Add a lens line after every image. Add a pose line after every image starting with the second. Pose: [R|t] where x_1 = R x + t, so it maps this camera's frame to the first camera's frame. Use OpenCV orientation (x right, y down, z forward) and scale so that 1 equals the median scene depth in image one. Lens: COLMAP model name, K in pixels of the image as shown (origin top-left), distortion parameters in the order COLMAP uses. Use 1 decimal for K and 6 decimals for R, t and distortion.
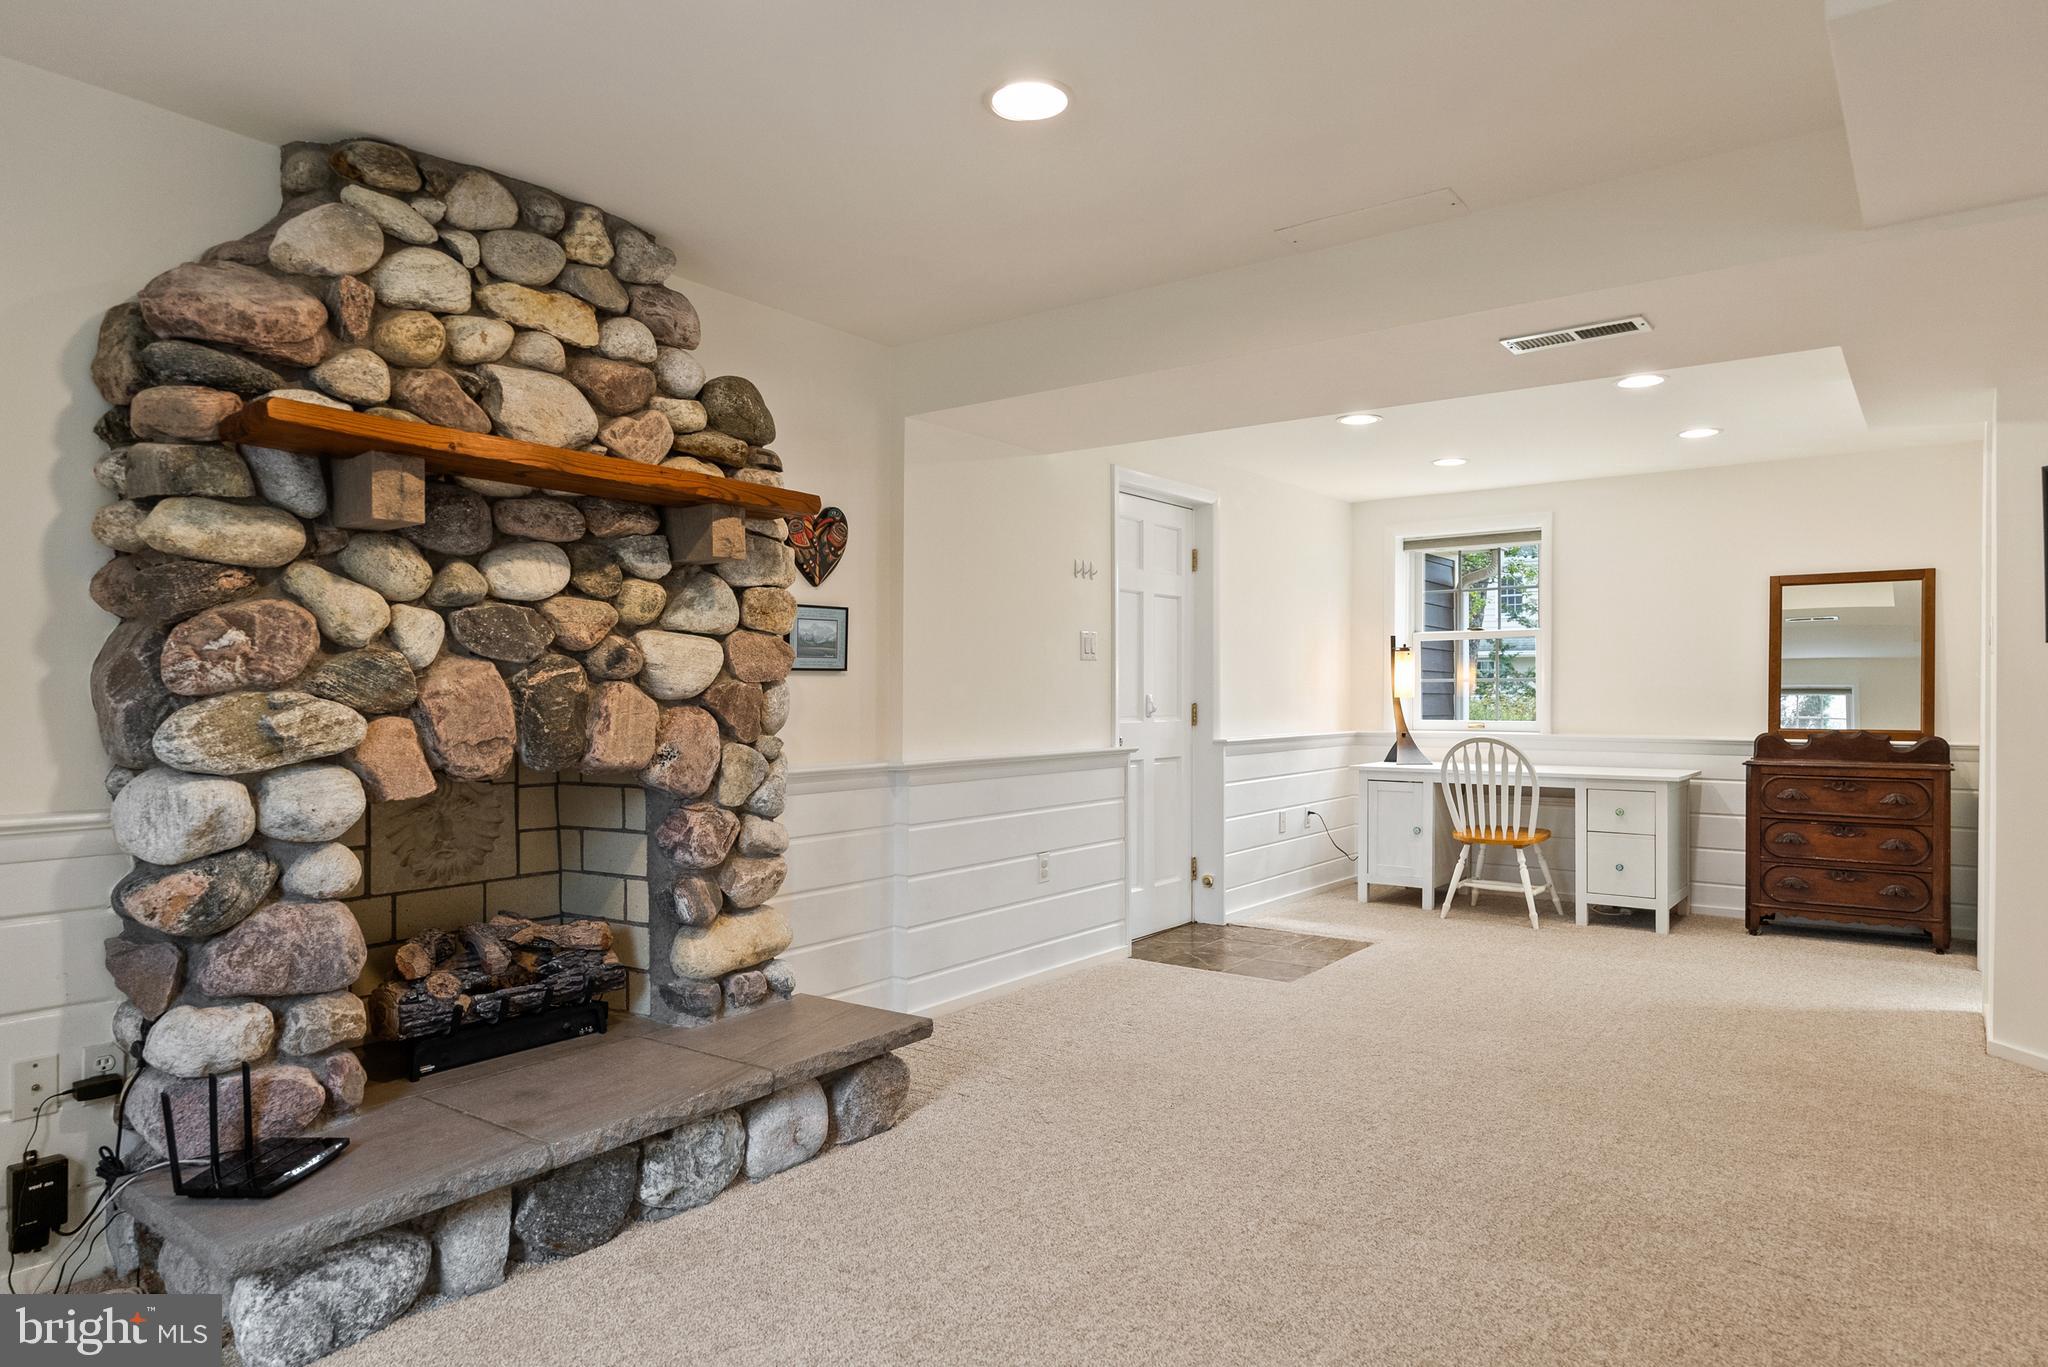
lens RADIAL K [[1202.9, 0, 1029.0], [0, 1202.9, 700.9], [0, 0, 1]] dist [0.002101, 0.000592]
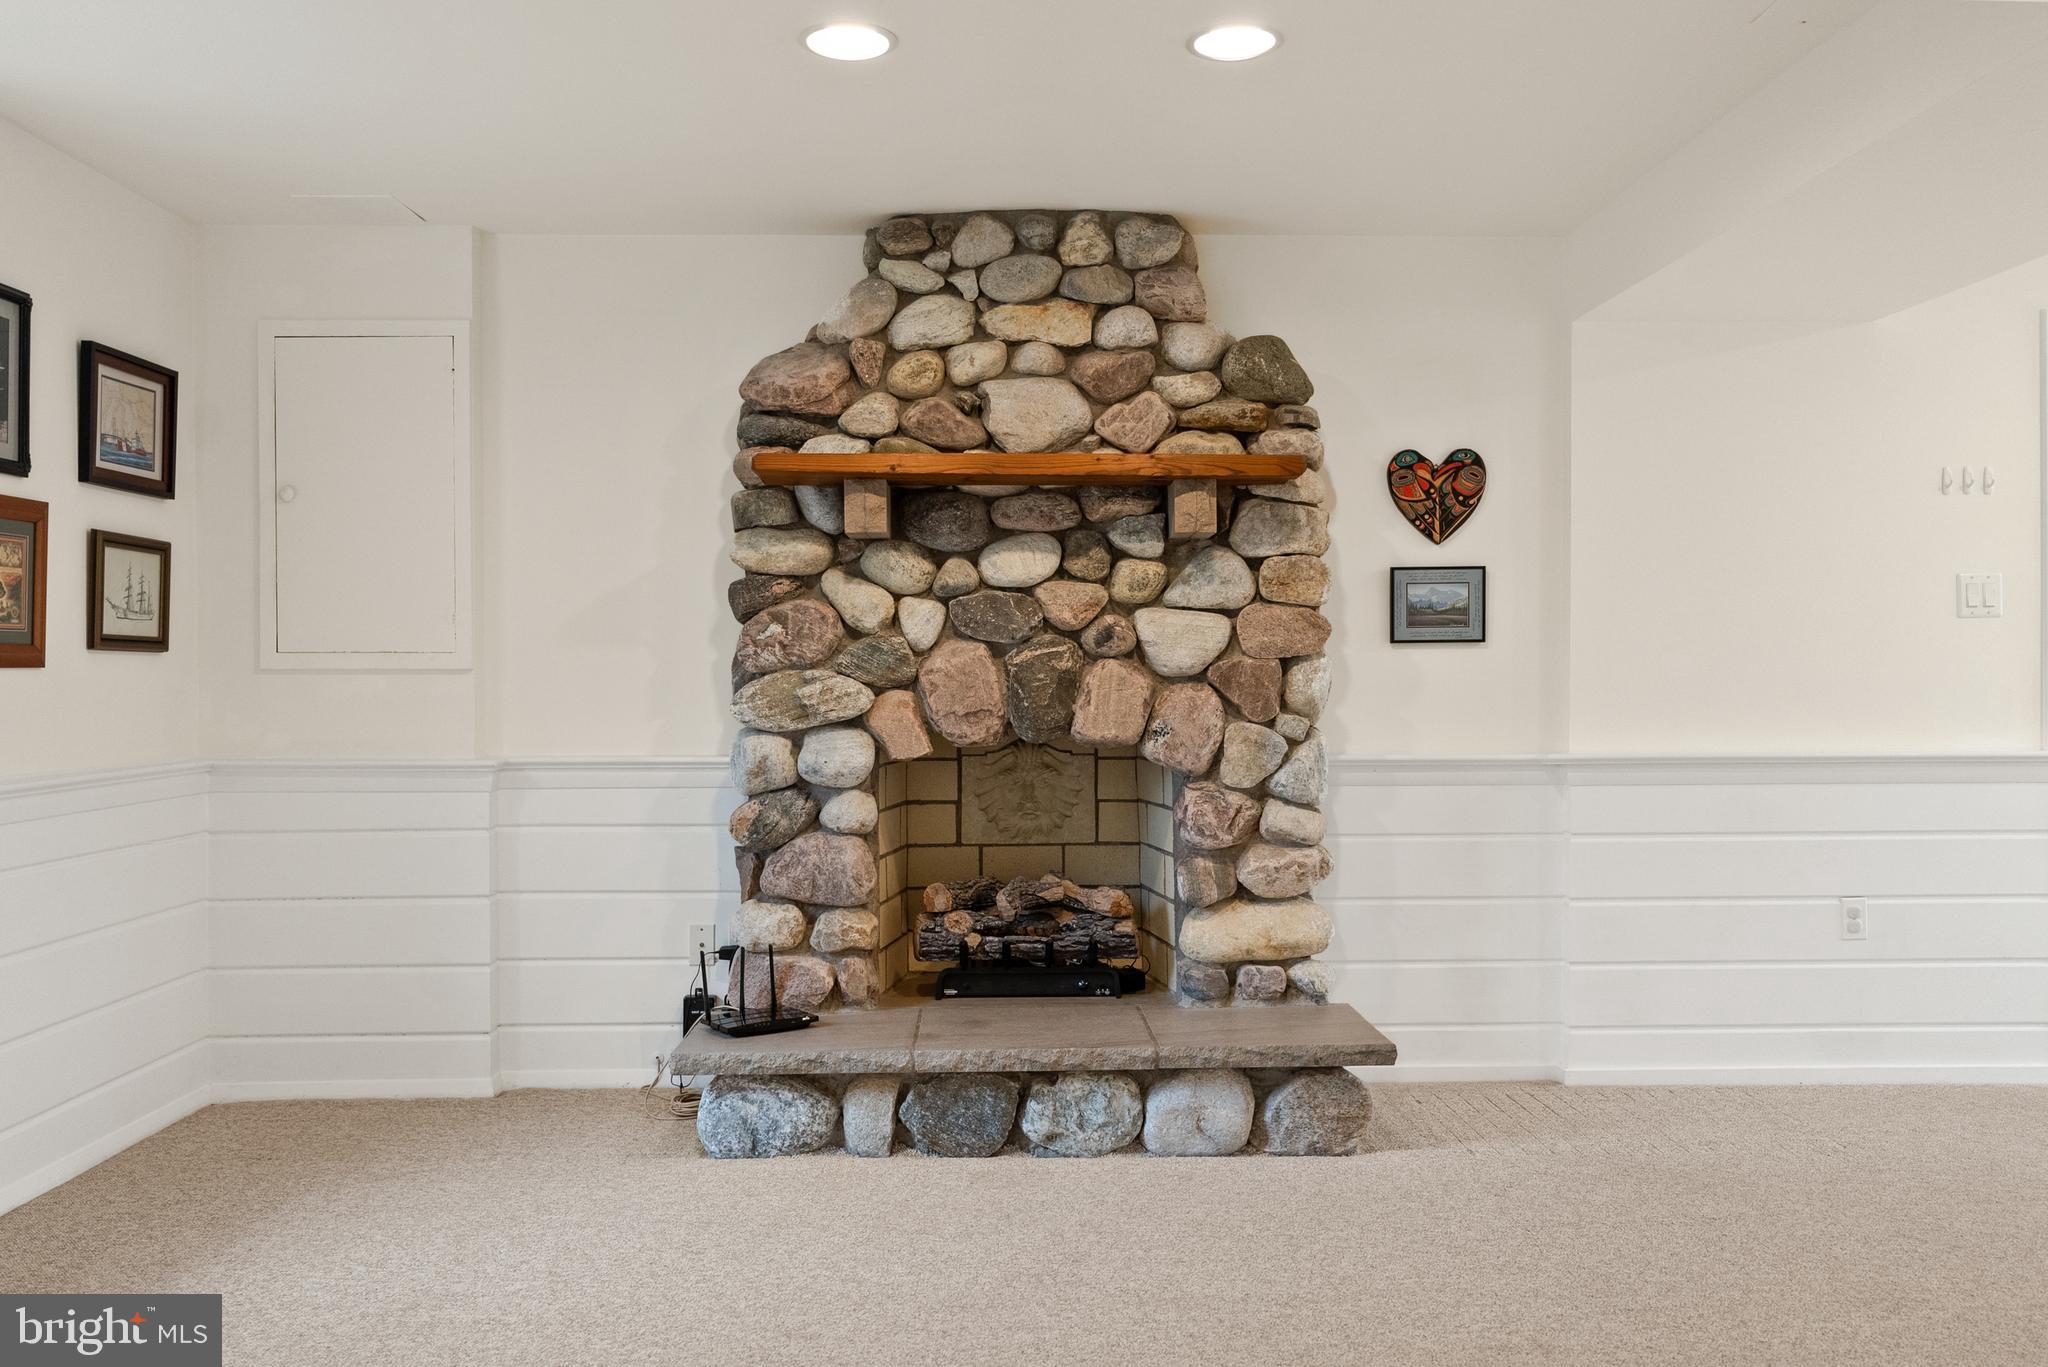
lens RADIAL K [[1657.8, 0, 1056.2], [0, 1657.8, 671.3], [0, 0, 1]] dist [0.004879, 0.001768]
pose [[0.629517, -0.000280, -0.776987, 0.810946], [-0.001913, 0.999996, -0.001911, -0.002811], [0.776985, 0.002689, 0.629514, 0.065602]]
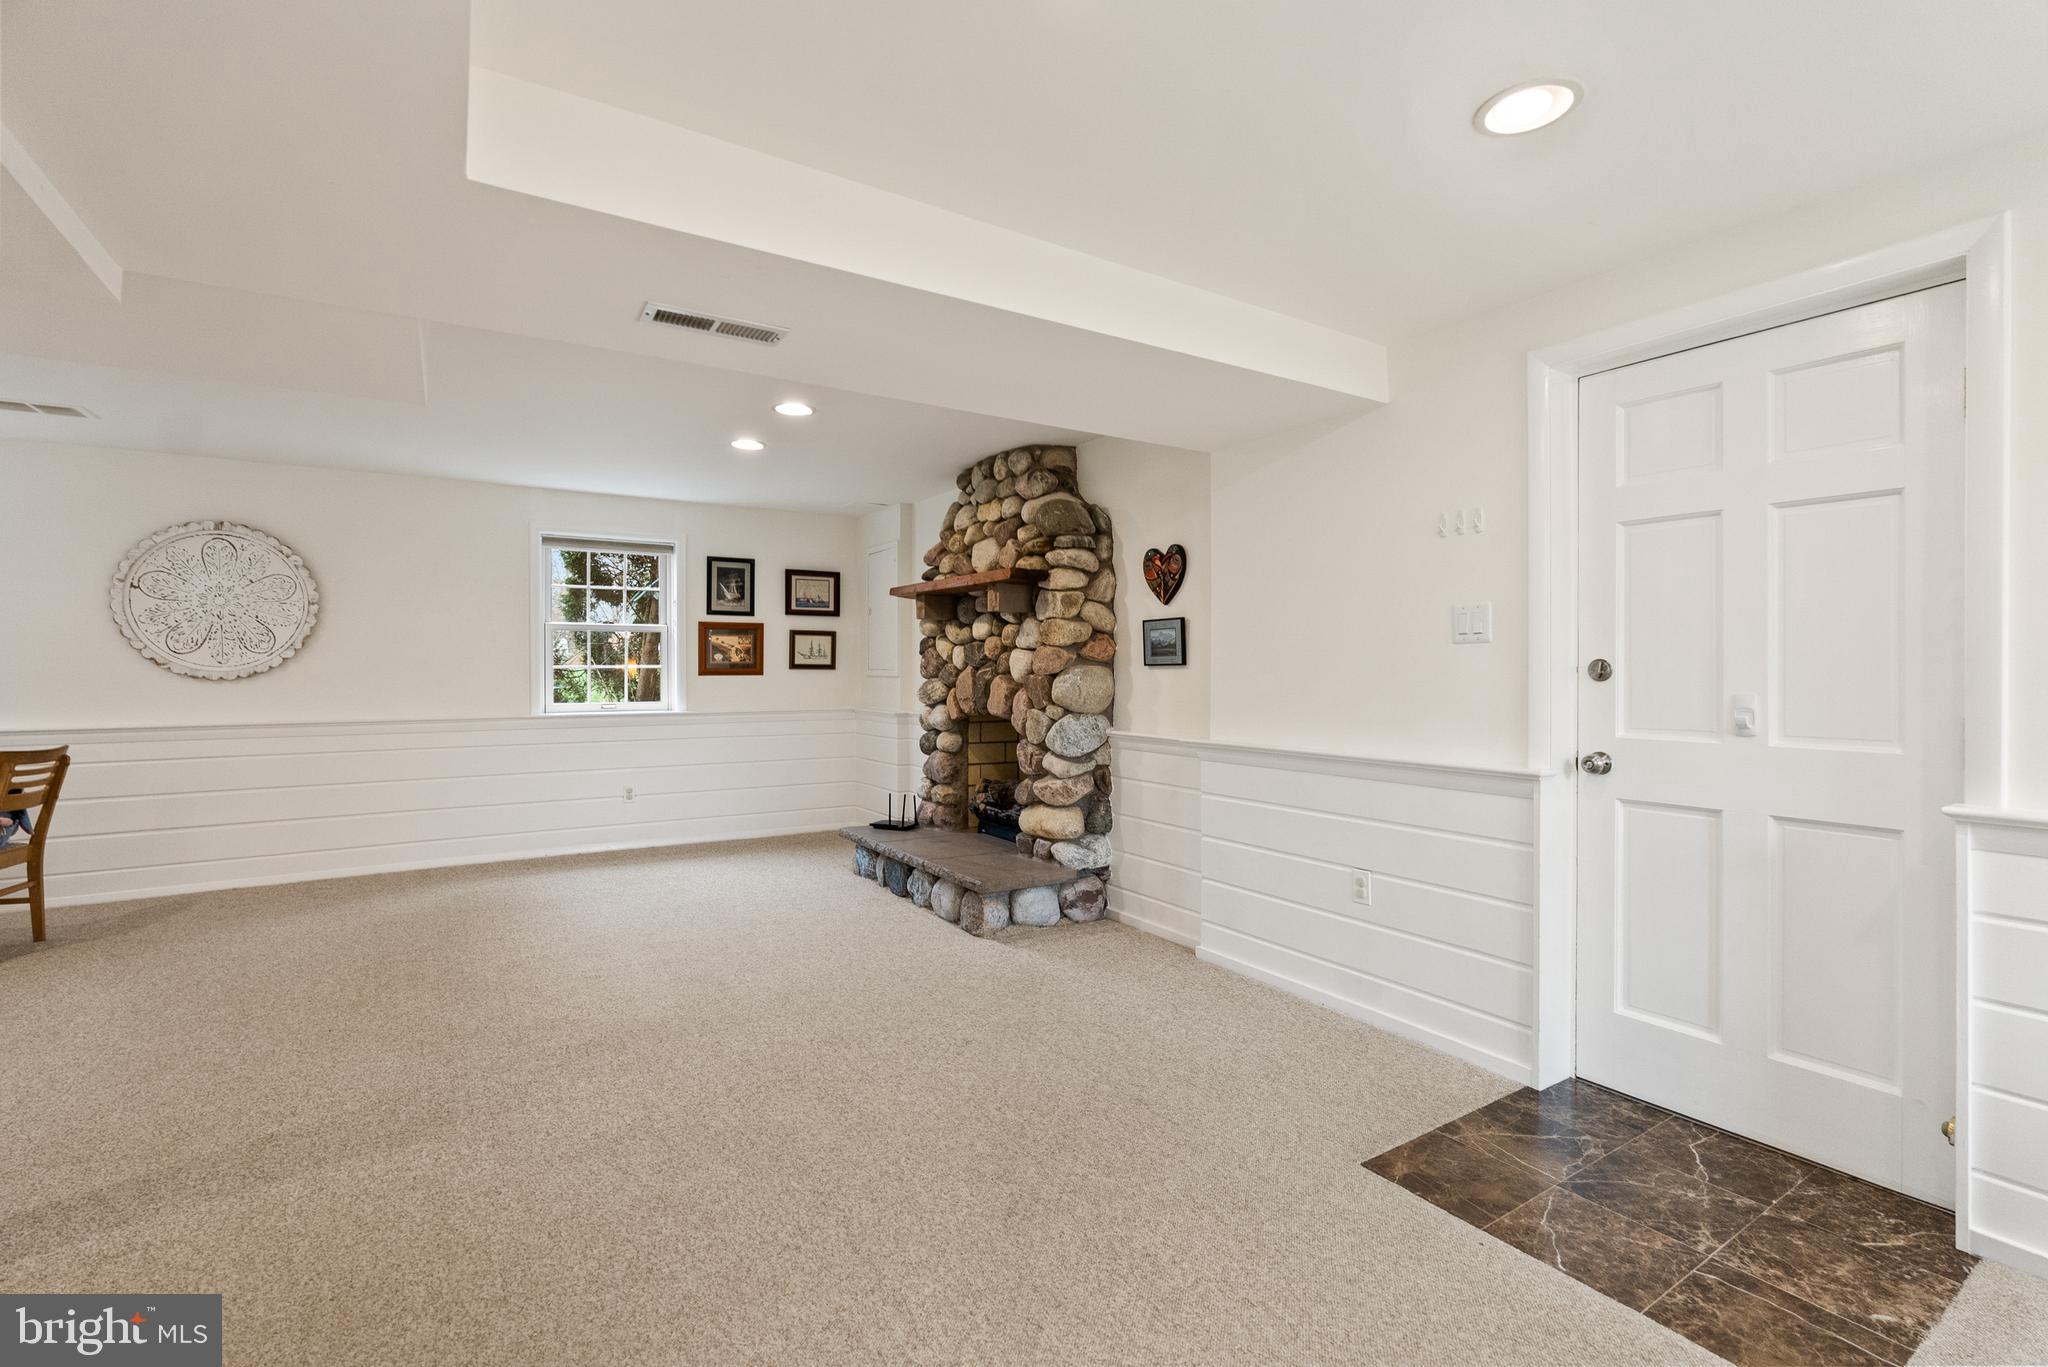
lens RADIAL K [[918.2, 0, 1042.3], [0, 918.2, 673.1], [0, 0, 1]] dist [-0.000718, -0.000069]
pose [[-0.335228, 0.002676, -0.942133, 1.236341], [-0.007739, 0.999954, 0.005594, -0.030447], [0.942105, 0.009166, -0.335192, 1.741469]]
